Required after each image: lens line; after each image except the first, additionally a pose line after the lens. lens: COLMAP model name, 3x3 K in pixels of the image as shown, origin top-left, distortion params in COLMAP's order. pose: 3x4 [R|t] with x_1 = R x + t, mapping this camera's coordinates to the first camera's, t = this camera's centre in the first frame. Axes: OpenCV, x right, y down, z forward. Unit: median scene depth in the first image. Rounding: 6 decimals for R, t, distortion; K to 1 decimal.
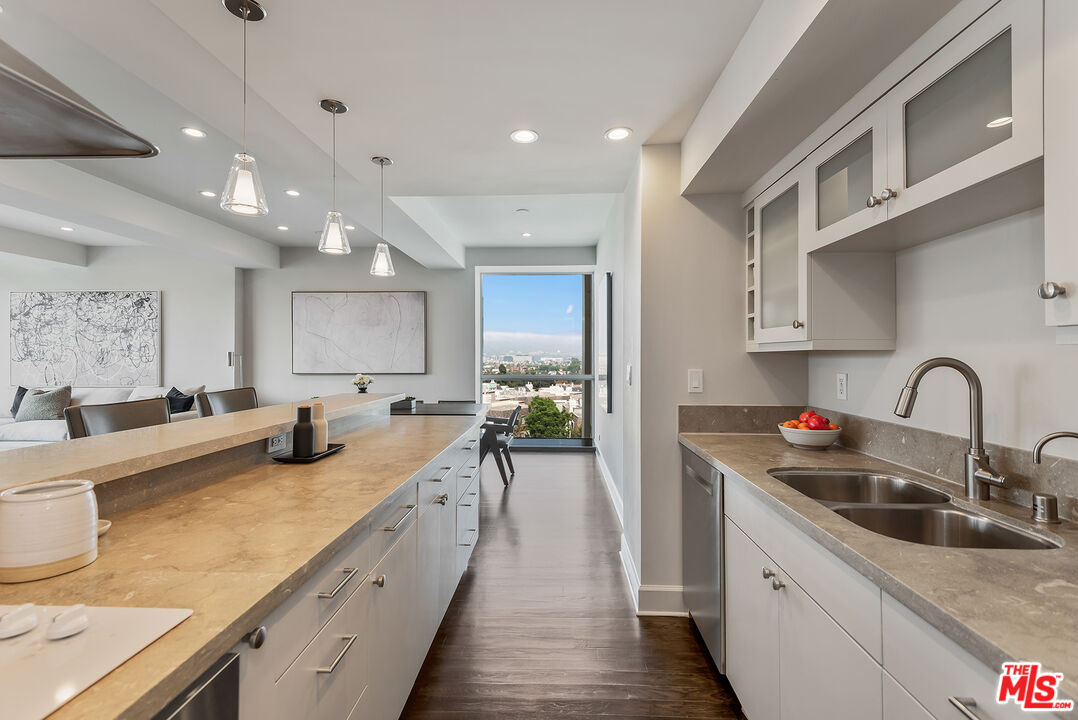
lens RADIAL K [[490.8, 0, 538.7], [0, 490.8, 352.6], [0, 0, 1]] dist [0.003253, -0.002124]
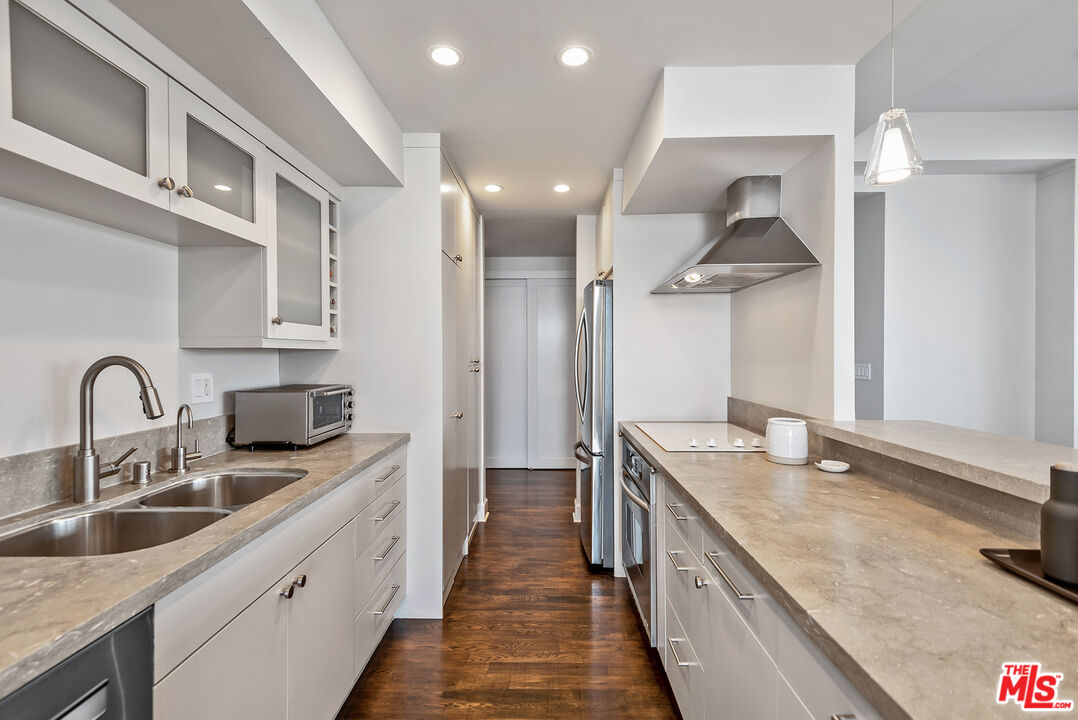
lens RADIAL K [[490.8, 0, 537.8], [0, 490.8, 357.2], [0, 0, 1]] dist [0.003253, -0.002124]
pose [[-0.999796, 0.002592, -0.020052, 0.022028], [0.002460, 0.999975, 0.006634, 0.006432], [0.020069, 0.006583, -0.999777, 1.966263]]
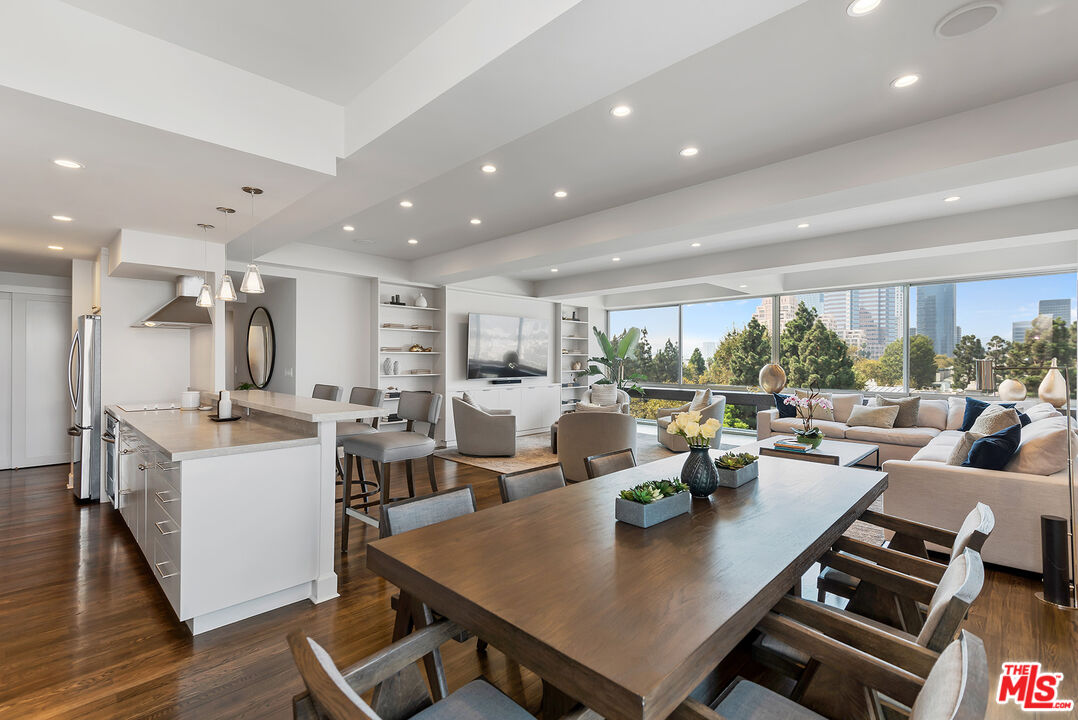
lens RADIAL K [[490.8, 0, 535.6], [0, 490.8, 359.7], [0, 0, 1]] dist [0.003253, -0.002124]
pose [[-0.670084, -0.004744, -0.742270, 0.144977], [-0.001892, 0.999987, -0.004684, -0.000696], [0.742283, -0.001734, -0.670084, 4.139365]]
